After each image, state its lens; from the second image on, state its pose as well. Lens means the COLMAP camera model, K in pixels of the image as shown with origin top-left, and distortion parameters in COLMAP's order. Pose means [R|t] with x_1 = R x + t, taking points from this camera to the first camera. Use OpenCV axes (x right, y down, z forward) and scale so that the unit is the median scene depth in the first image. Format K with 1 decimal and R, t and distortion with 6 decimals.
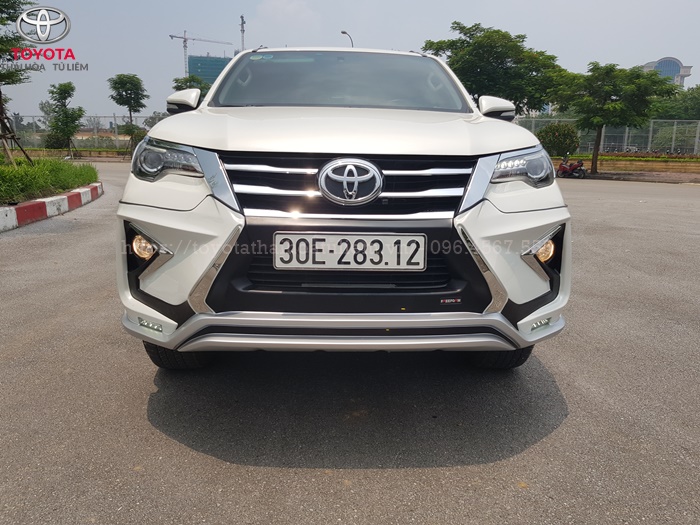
lens RADIAL K [[544.8, 0, 350.0], [0, 544.8, 262.5], [0, 0, 1]] dist [0.075234, -0.128077]
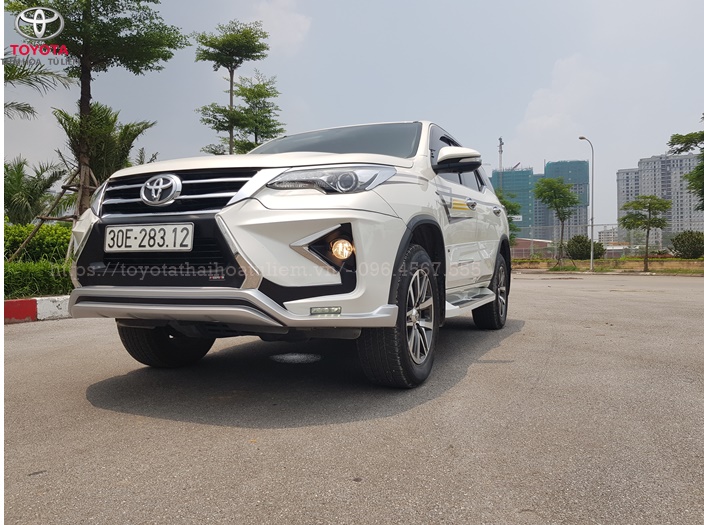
lens RADIAL K [[540.9, 0, 352.0], [0, 540.9, 262.5], [0, 0, 1]] dist [0.083668, -0.130176]
pose [[0.901241, -0.019325, -0.432887, 1.036810], [-0.067648, 0.980481, -0.184609, 0.253601], [0.428005, 0.195661, 0.882342, 0.038191]]
